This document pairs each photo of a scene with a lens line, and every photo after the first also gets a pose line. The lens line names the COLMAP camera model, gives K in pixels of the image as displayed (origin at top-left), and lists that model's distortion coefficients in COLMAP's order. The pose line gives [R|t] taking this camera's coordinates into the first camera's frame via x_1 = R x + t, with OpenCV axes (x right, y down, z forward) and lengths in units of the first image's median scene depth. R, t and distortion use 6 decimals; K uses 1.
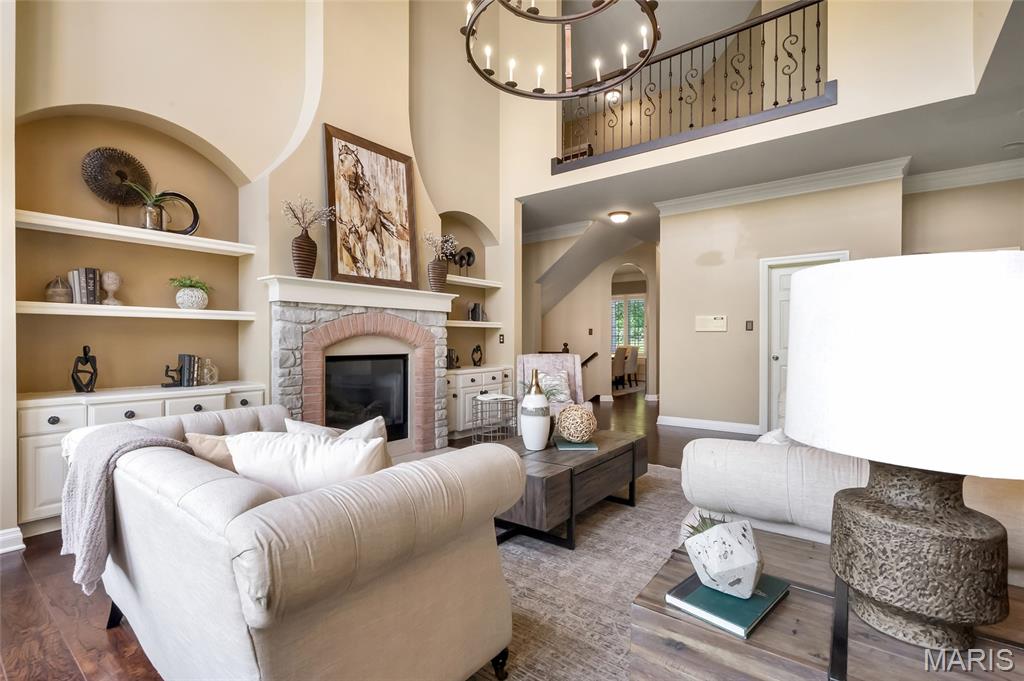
lens RADIAL K [[469.9, 0, 509.3], [0, 469.9, 340.9], [0, 0, 1]] dist [-0.004938, 0.001083]
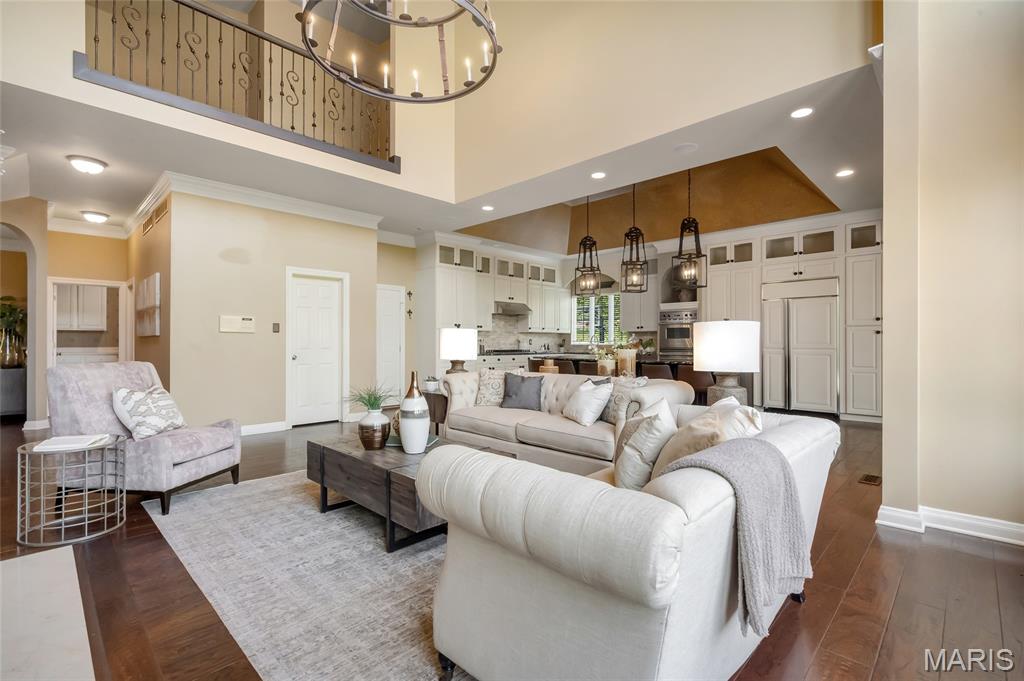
lens RADIAL K [[469.9, 0, 511.7], [0, 469.9, 336.8], [0, 0, 1]] dist [-0.004938, 0.001083]
pose [[0.106442, 0.010260, 0.994266, -0.640515], [-0.002118, 0.999947, -0.010092, -0.003817], [-0.994317, -0.001032, 0.106459, 0.496250]]
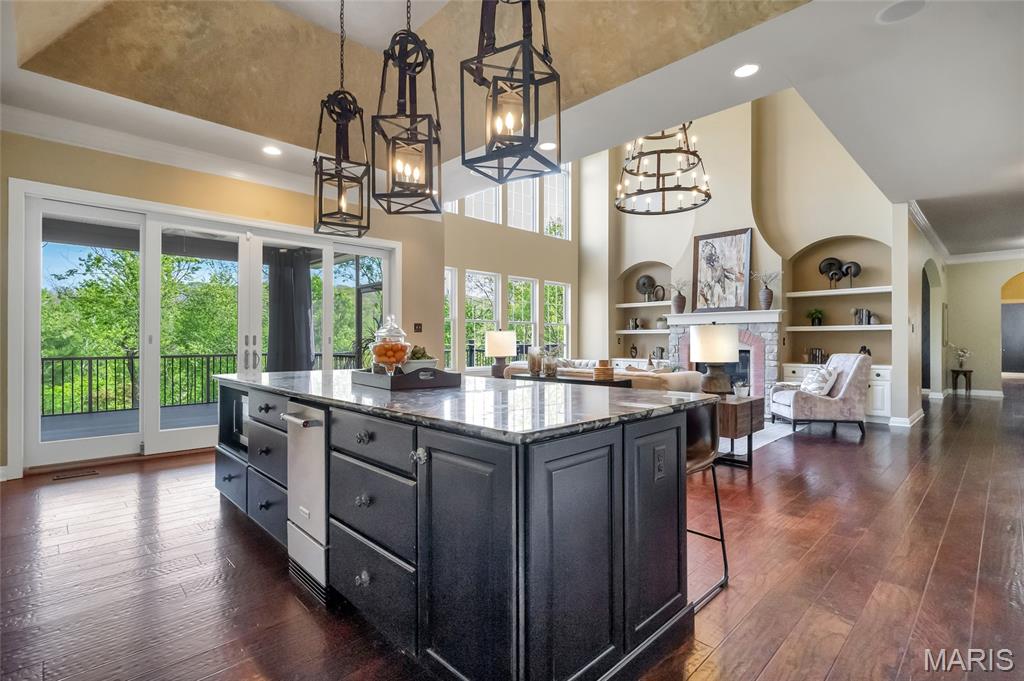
lens RADIAL K [[469.9, 0, 514.7], [0, 469.9, 340.4], [0, 0, 1]] dist [-0.004938, 0.001083]
pose [[-0.146191, -0.001740, -0.989255, 1.660096], [-0.000972, 0.999998, -0.001615, -0.002154], [0.989256, 0.000725, -0.146193, 0.486957]]
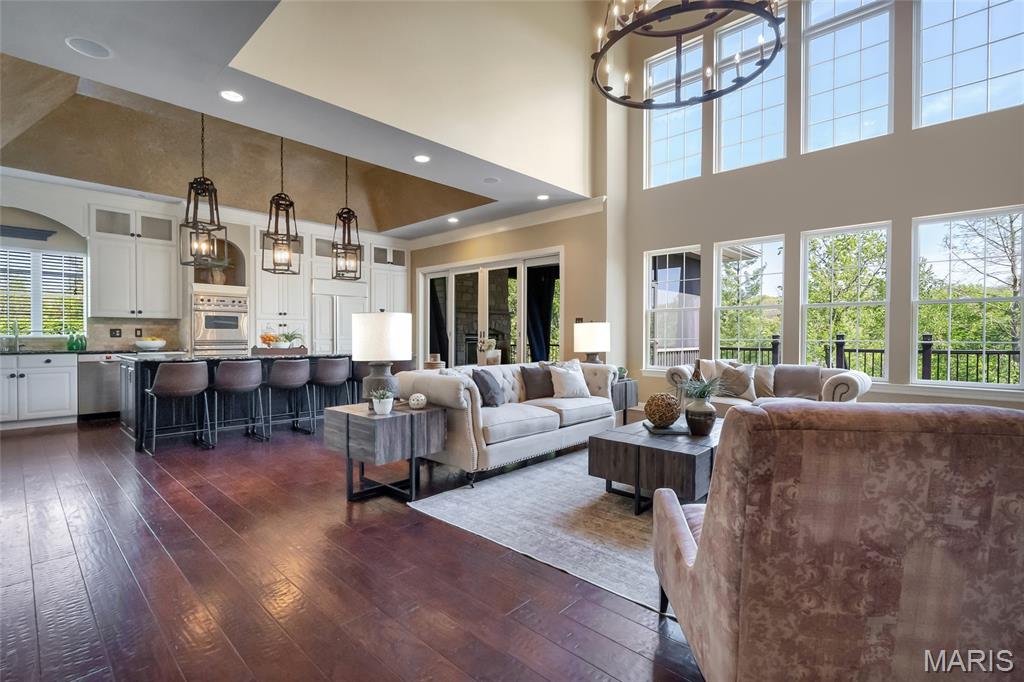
lens RADIAL K [[469.9, 0, 515.4], [0, 469.9, 343.0], [0, 0, 1]] dist [-0.004938, 0.001083]
pose [[-0.995506, -0.005557, 0.094534, 0.261639], [-0.004027, 0.999858, 0.016364, -0.000040], [-0.094611, 0.015910, -0.995387, 1.558415]]
